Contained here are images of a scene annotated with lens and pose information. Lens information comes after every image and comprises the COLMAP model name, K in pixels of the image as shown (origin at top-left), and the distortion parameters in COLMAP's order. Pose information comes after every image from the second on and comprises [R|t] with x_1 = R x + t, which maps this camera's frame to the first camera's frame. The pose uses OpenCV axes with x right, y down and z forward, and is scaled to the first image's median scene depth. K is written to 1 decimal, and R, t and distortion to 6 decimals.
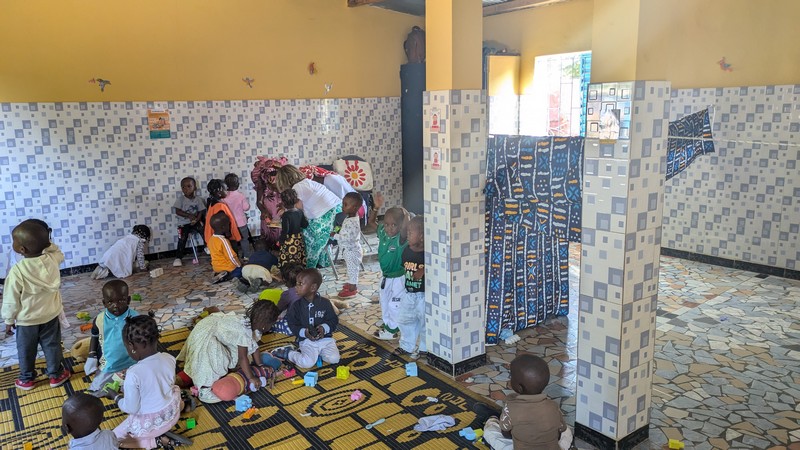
lens RADIAL K [[605.3, 0, 399.2], [0, 605.3, 209.1], [0, 0, 1]] dist [-0.000444, 0.002196]
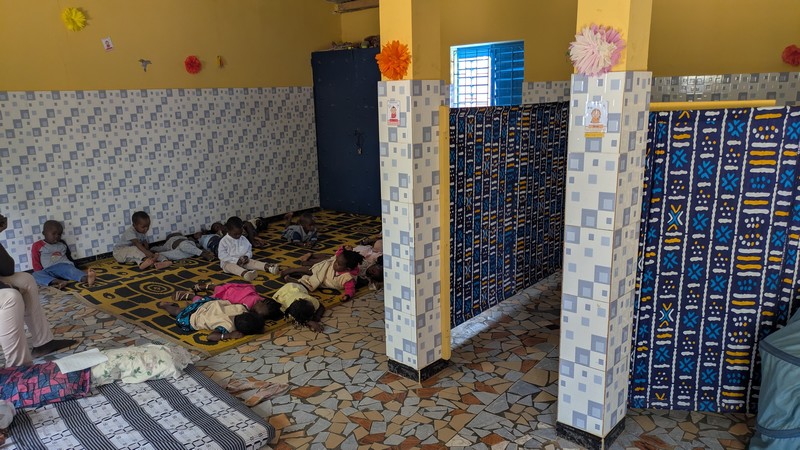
lens RADIAL K [[583.8, 0, 400.0], [0, 583.8, 225.0], [0, 0, 1]] dist [0.014459, -0.003050]
pose [[0.978527, -0.045012, 0.201143, -0.116539], [0.034702, 0.997911, 0.054496, -0.024100], [-0.203175, -0.046346, 0.978045, 0.116168]]
